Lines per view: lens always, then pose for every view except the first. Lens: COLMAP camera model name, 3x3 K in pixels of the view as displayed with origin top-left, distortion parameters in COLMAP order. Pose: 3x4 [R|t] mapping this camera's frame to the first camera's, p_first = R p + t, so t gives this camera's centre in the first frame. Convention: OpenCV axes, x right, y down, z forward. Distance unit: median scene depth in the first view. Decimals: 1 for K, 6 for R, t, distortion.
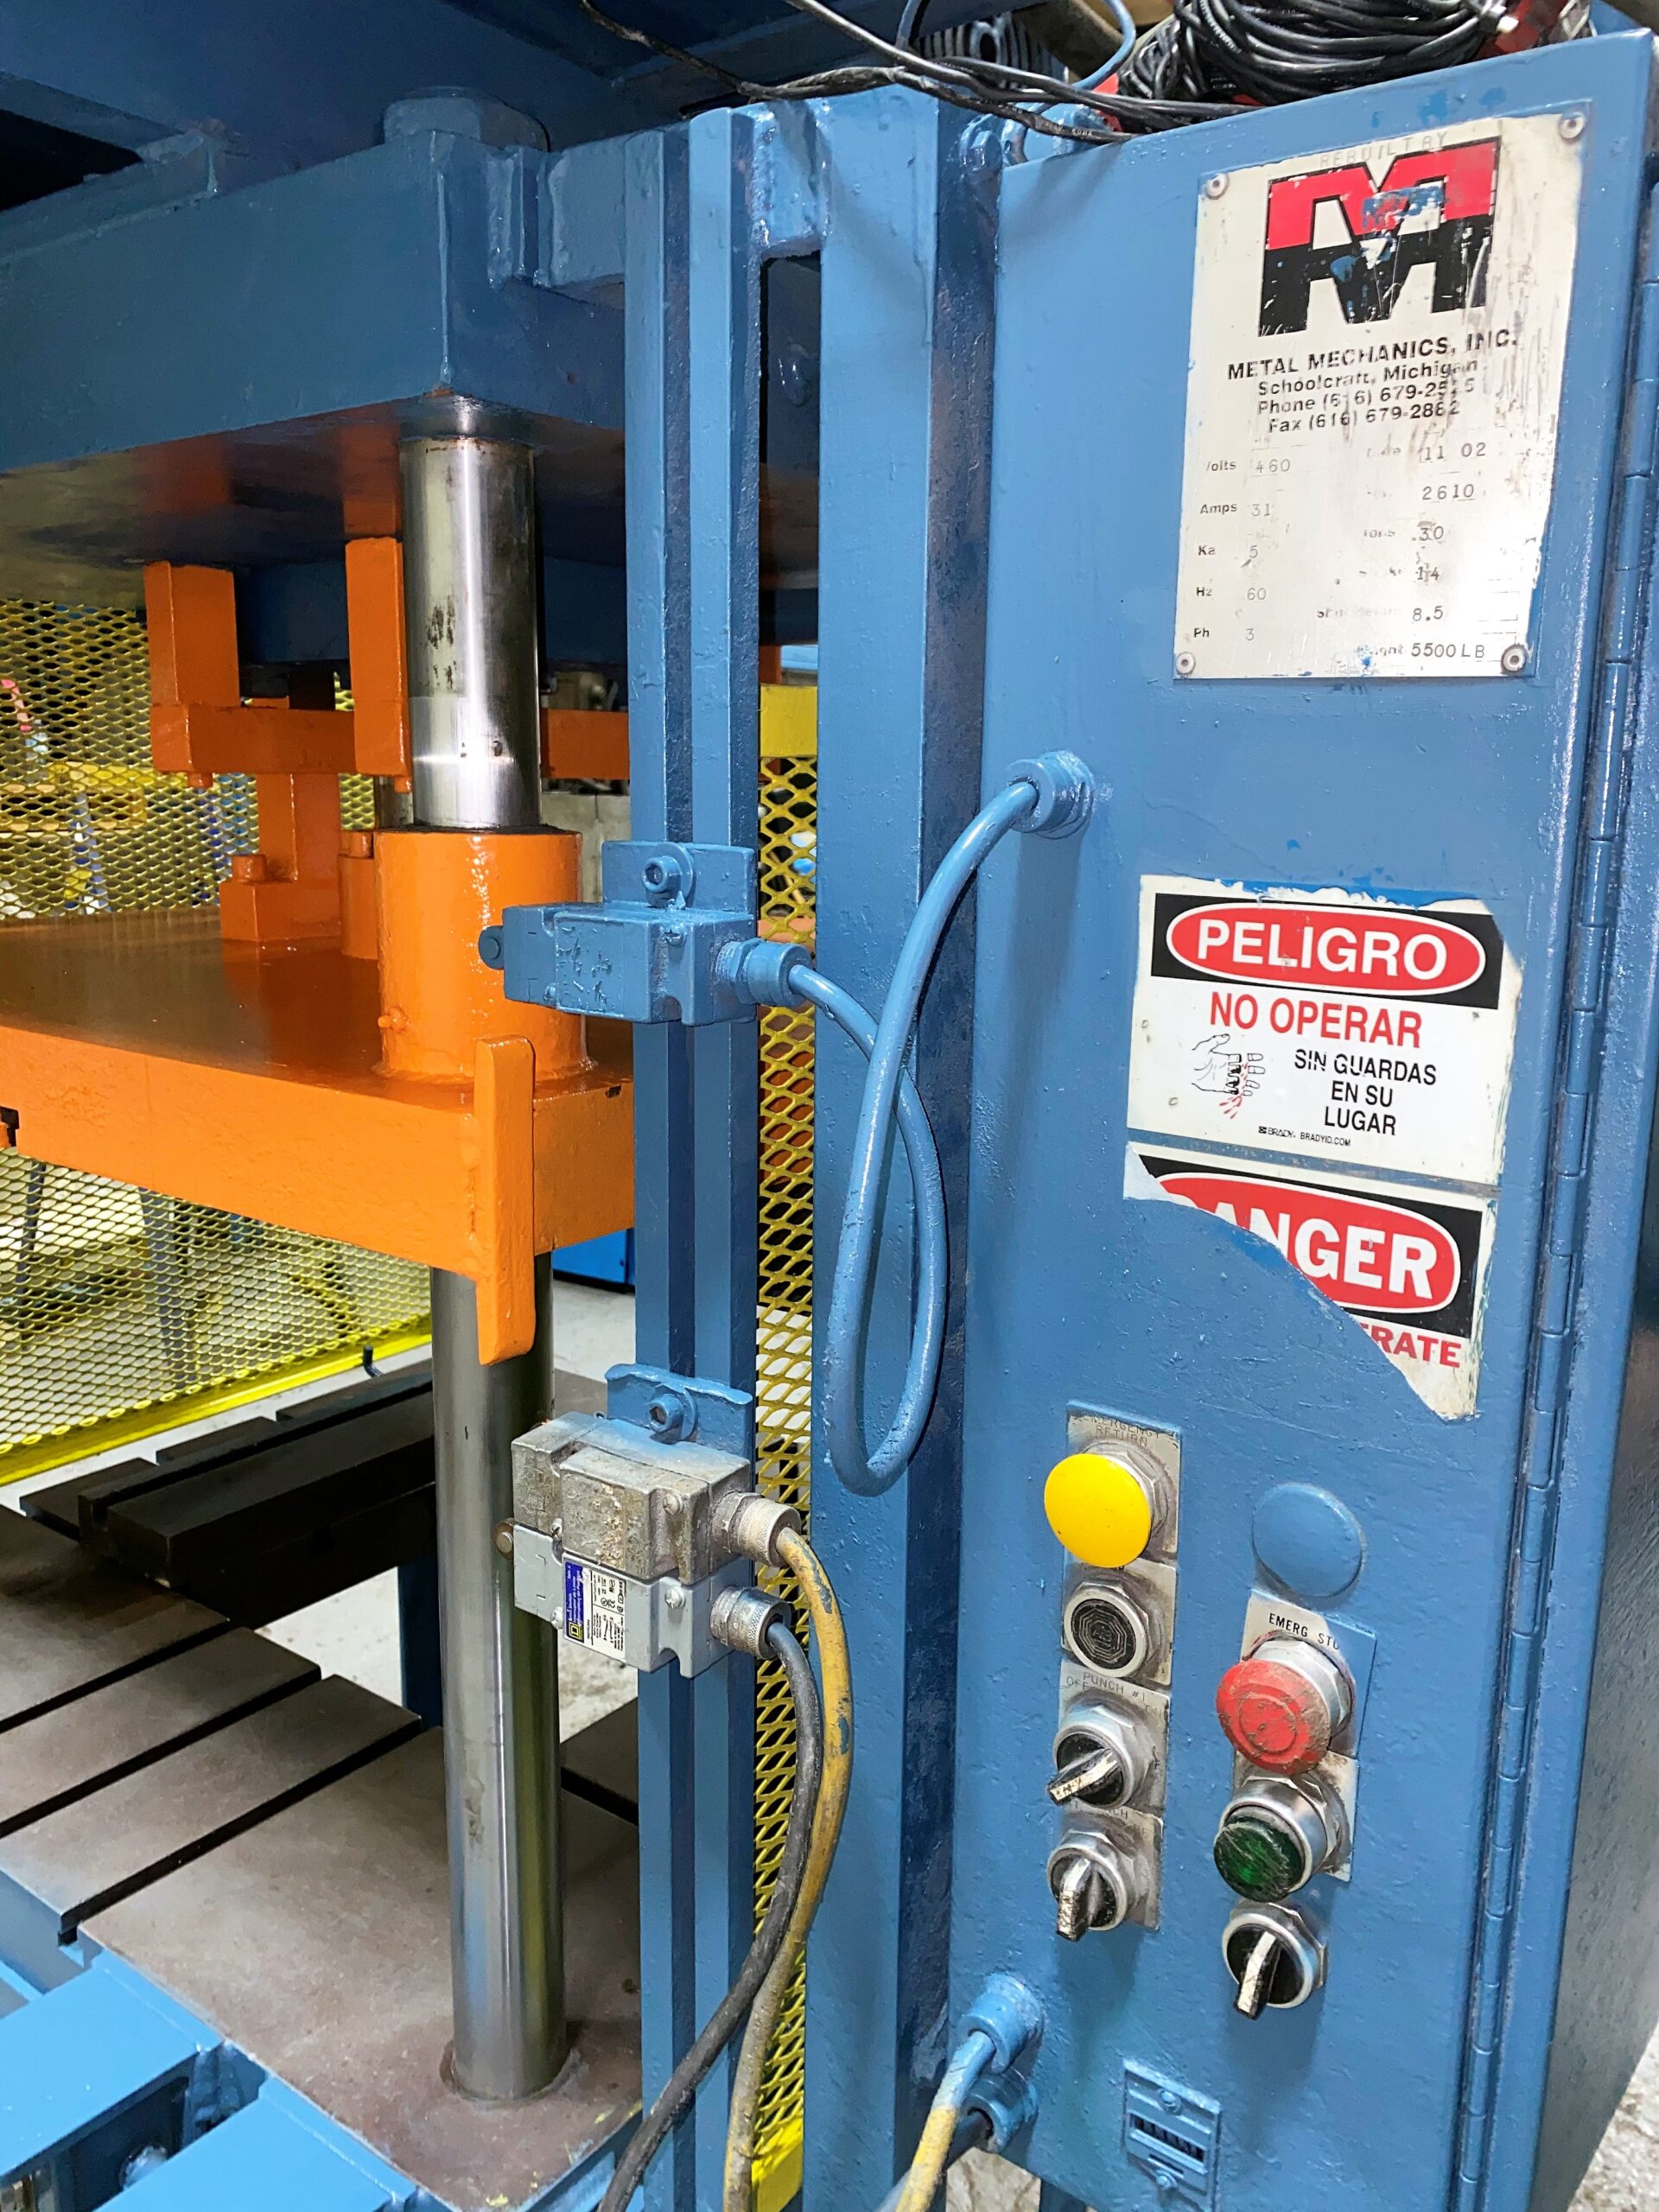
lens RADIAL K [[1686.5, 0, 837.6], [0, 1686.5, 1096.8], [0, 0, 1]] dist [0.011291, -0.001221]
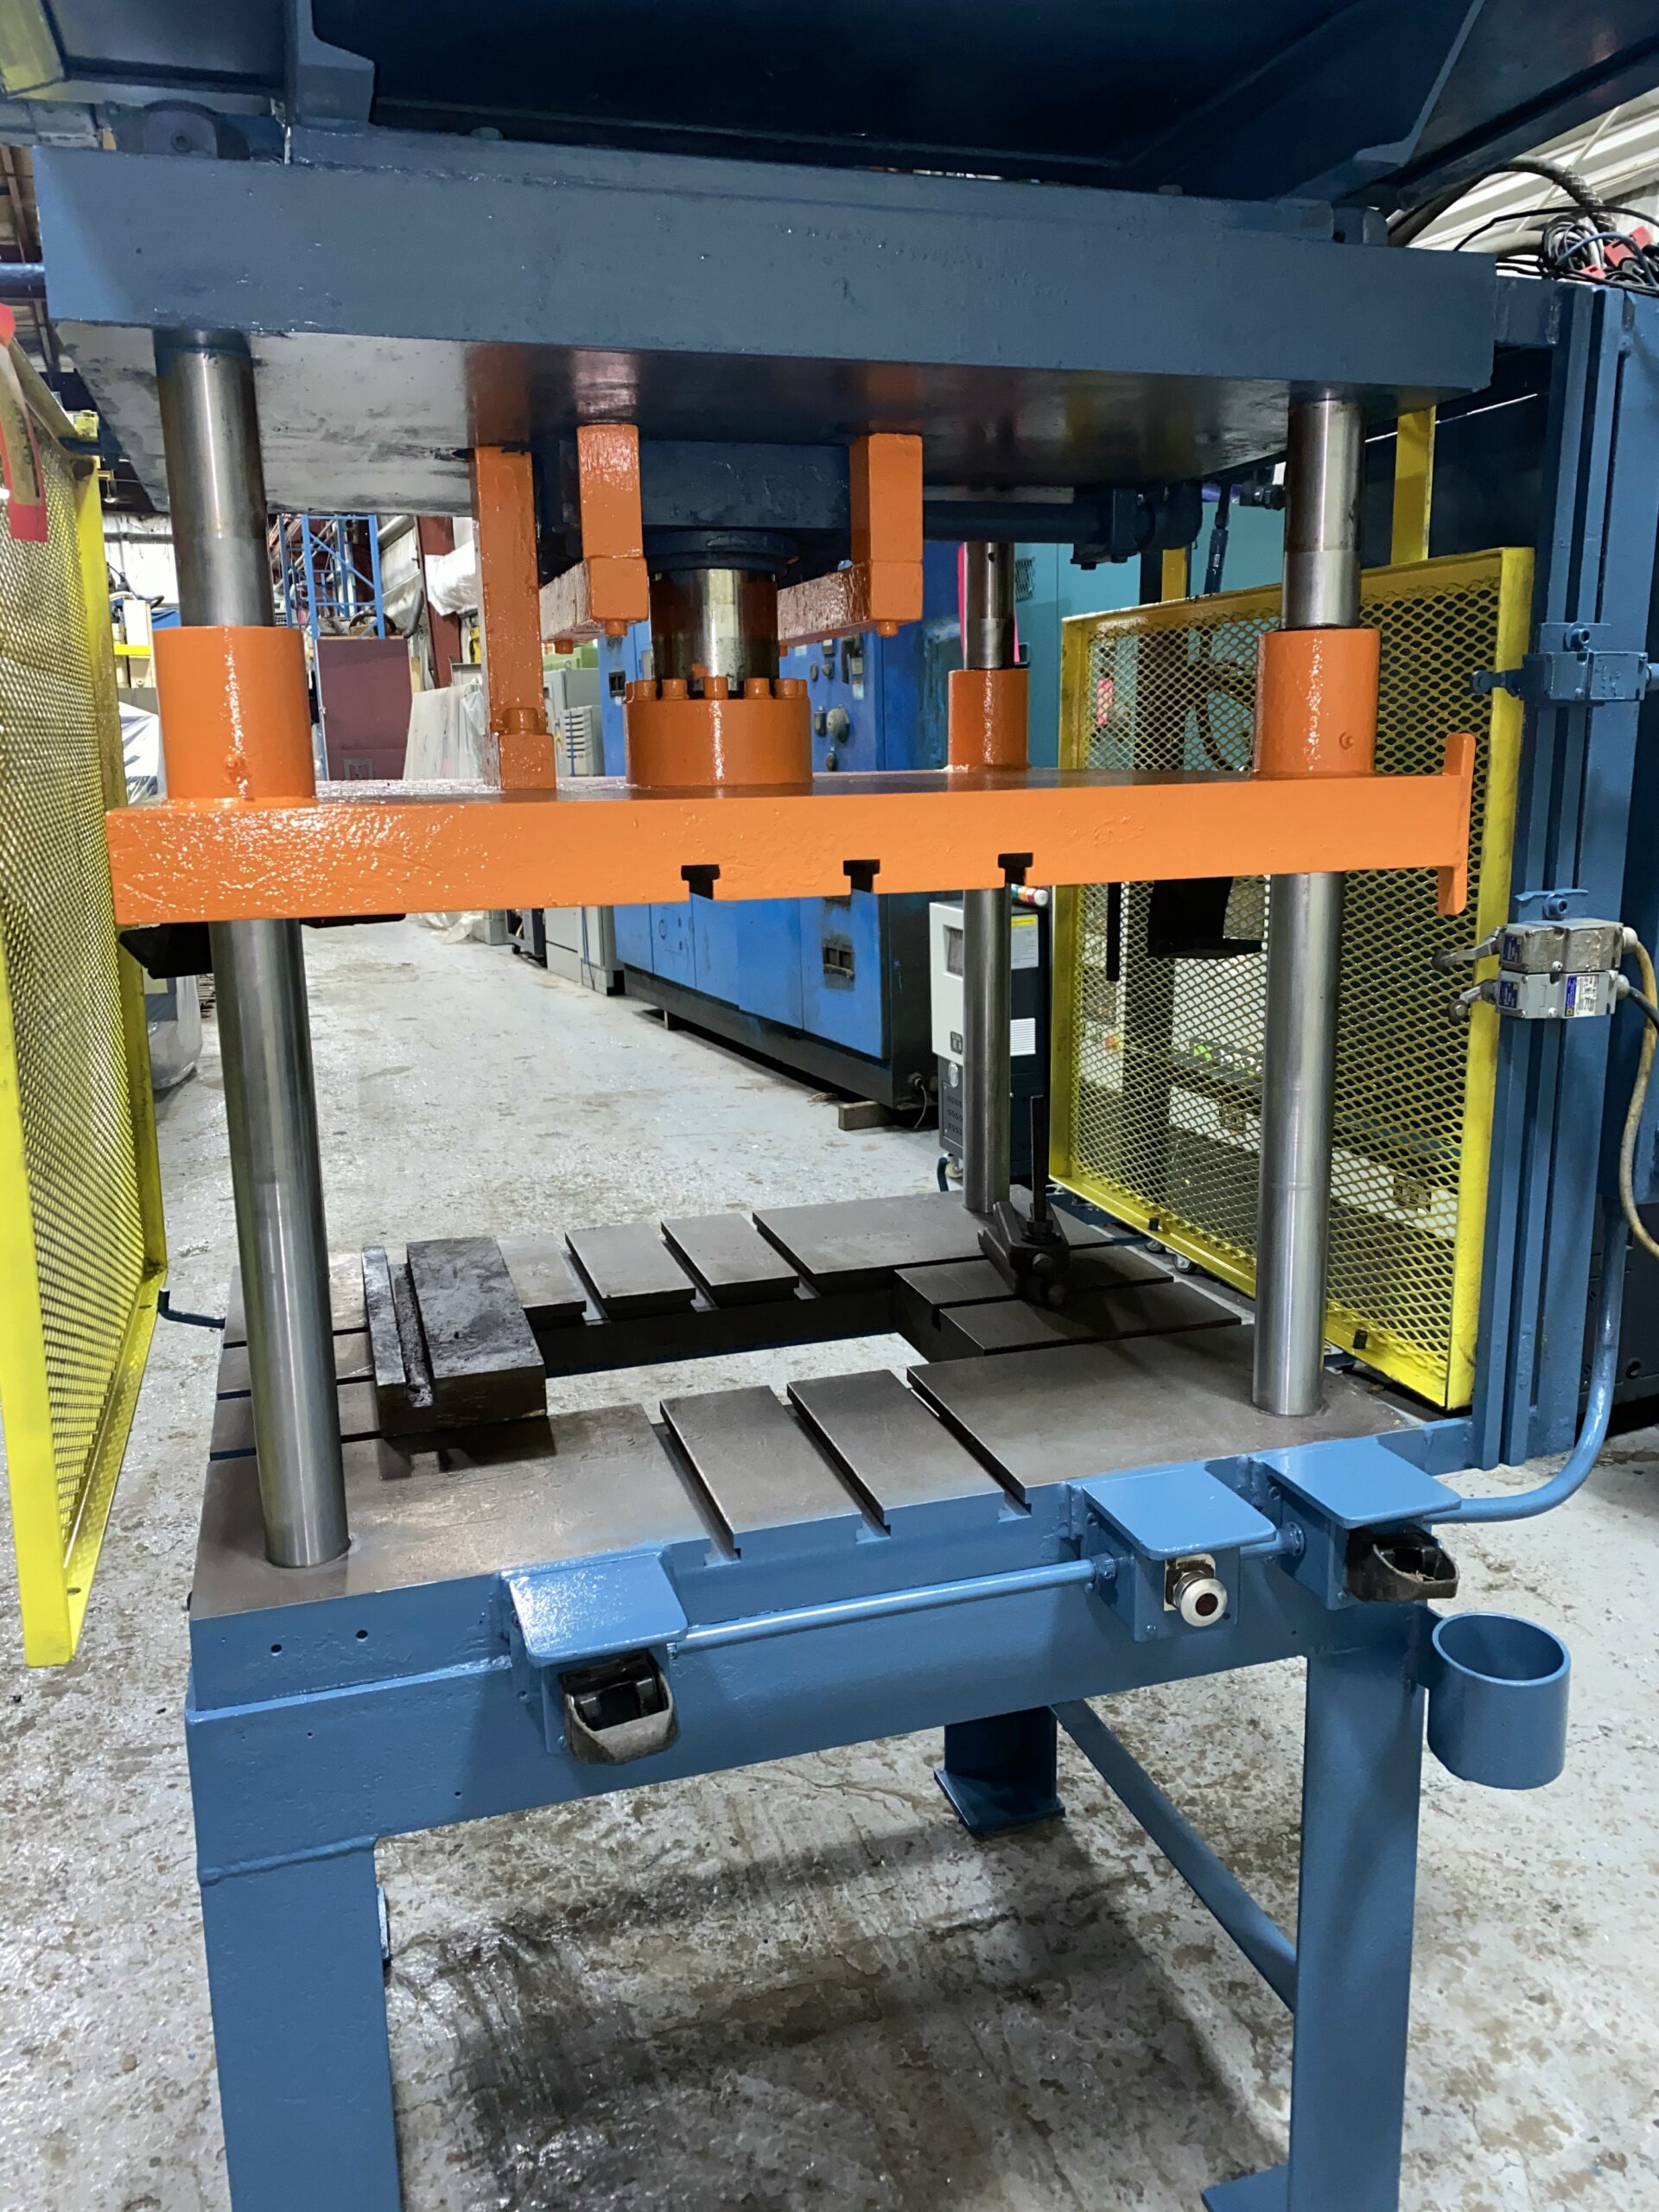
lens RADIAL K [[1687.9, 0, 822.1], [0, 1687.9, 1106.4], [0, 0, 1]] dist [0.016746, -0.009293]
pose [[0.590175, -0.189920, 0.784617, -3.280037], [0.172326, 0.979168, 0.107391, 0.072899], [-0.788668, 0.071831, 0.610609, 0.674122]]
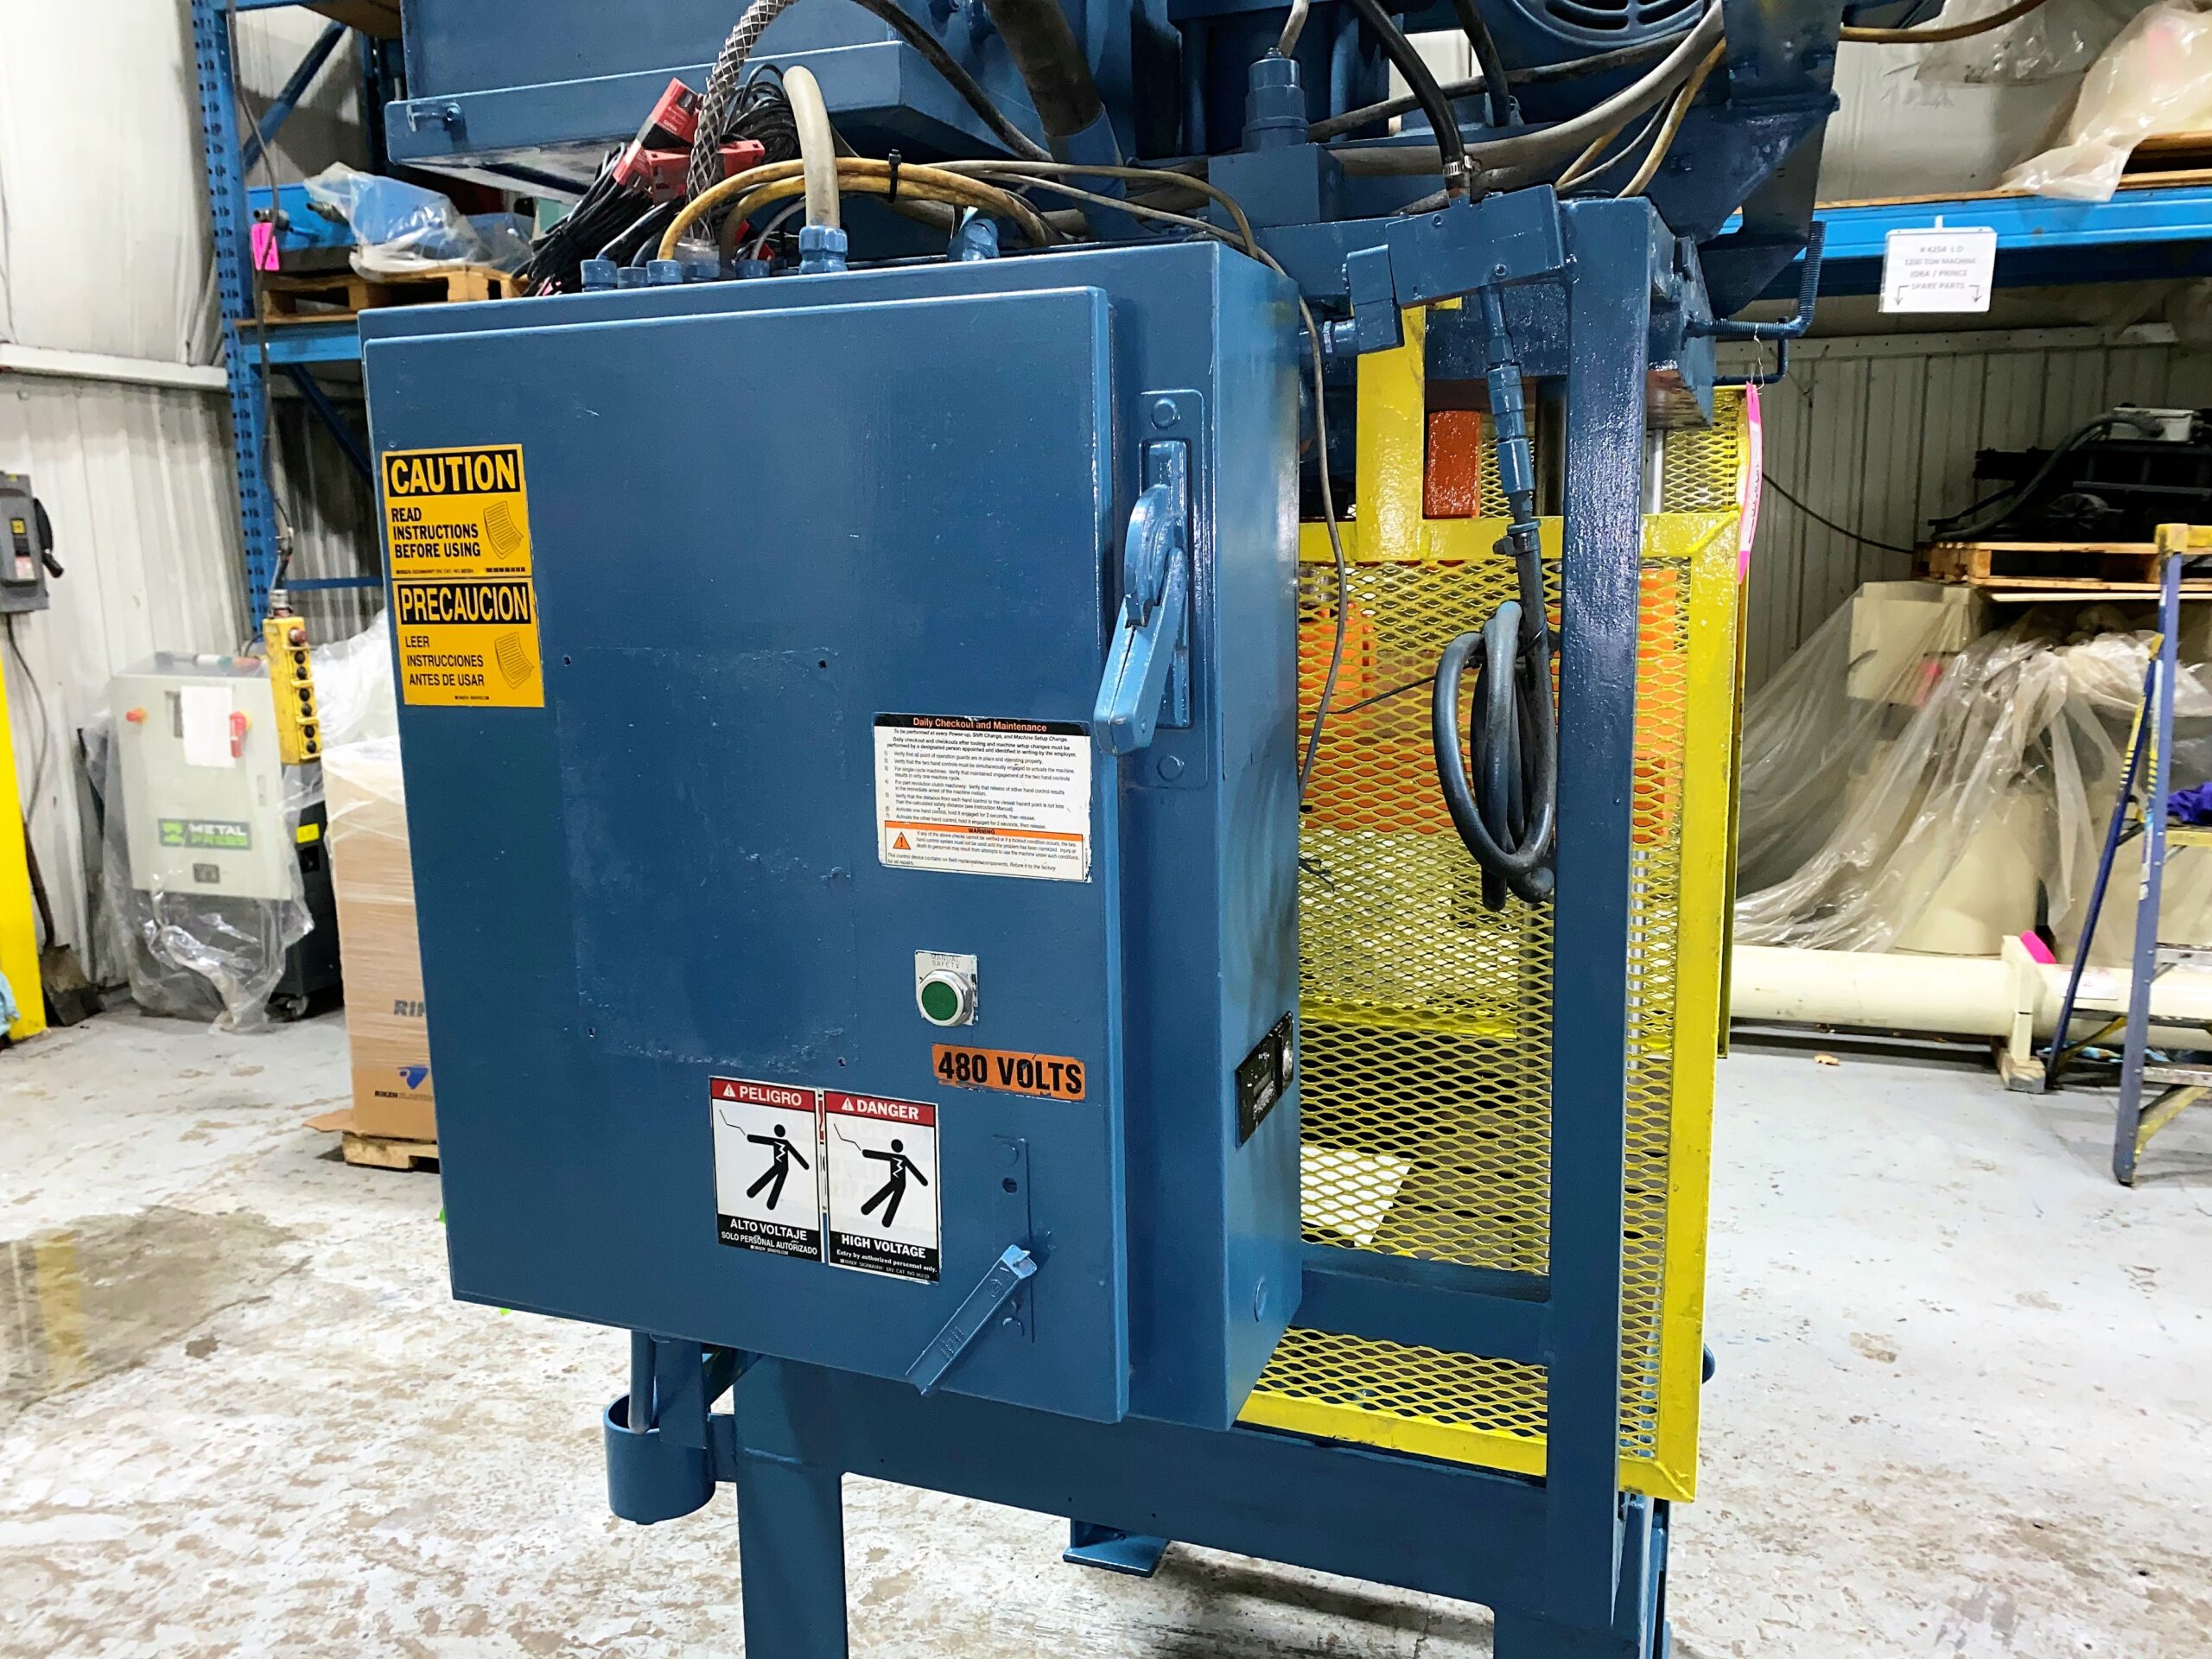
lens RADIAL K [[1686.5, 0, 1095.8], [0, 1686.5, 826.0], [0, 0, 1]] dist [0.011291, -0.001221]
pose [[0.273091, 0.151097, -0.950048, 3.070149], [-0.163205, 0.980549, 0.109035, -0.257399], [0.948043, 0.125276, 0.292439, 1.276410]]
